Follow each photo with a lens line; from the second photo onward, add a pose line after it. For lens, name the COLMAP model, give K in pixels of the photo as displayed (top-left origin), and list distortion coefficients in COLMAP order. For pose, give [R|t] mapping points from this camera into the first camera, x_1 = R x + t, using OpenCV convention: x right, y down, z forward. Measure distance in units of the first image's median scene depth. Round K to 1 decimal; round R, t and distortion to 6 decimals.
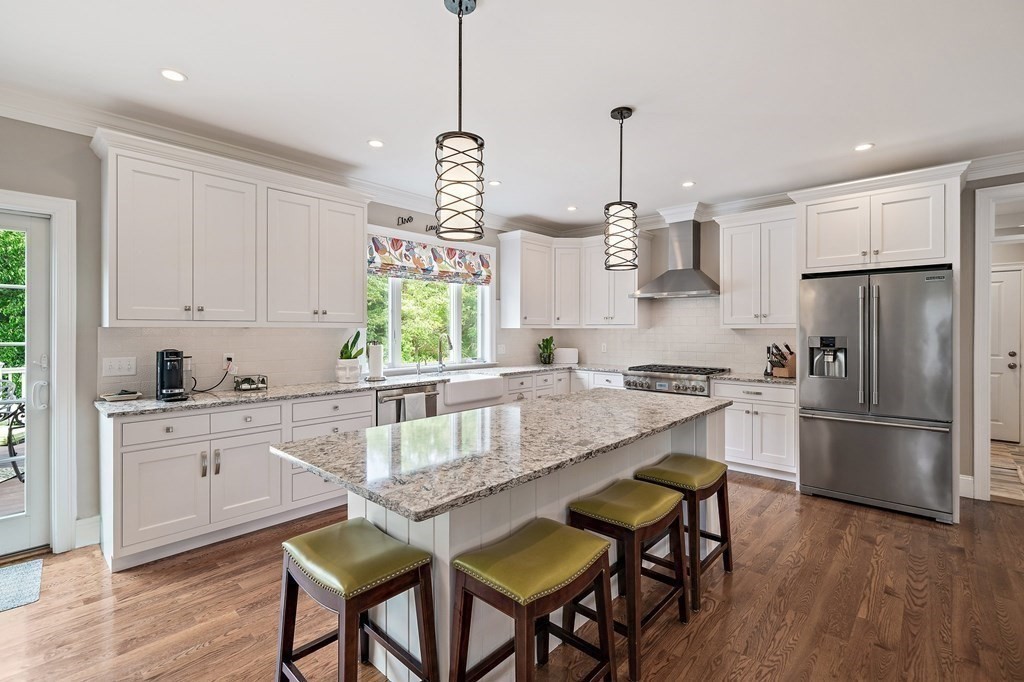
lens RADIAL K [[462.0, 0, 510.5], [0, 462.0, 331.9], [0, 0, 1]] dist [0.000627, -0.000365]
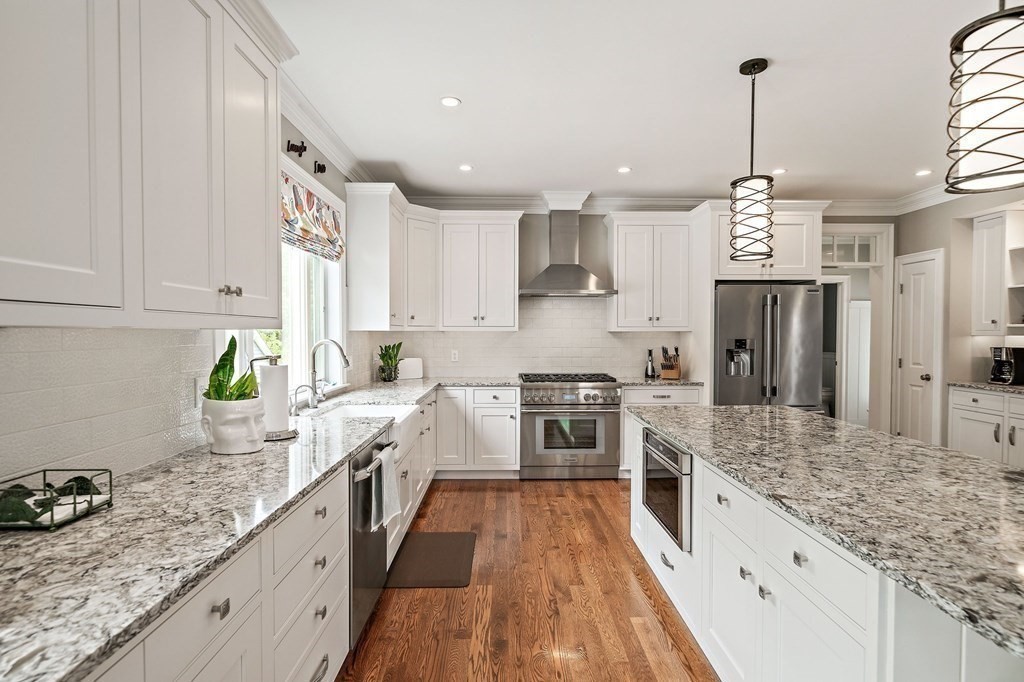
lens RADIAL K [[512.3, 0, 513.1], [0, 512.3, 344.8], [0, 0, 1]] dist [-0.003745, -0.000113]
pose [[0.724330, -0.017136, 0.689241, -0.404818], [0.003187, 0.999764, 0.021506, -0.003146], [-0.689446, -0.013381, 0.724213, 0.379072]]
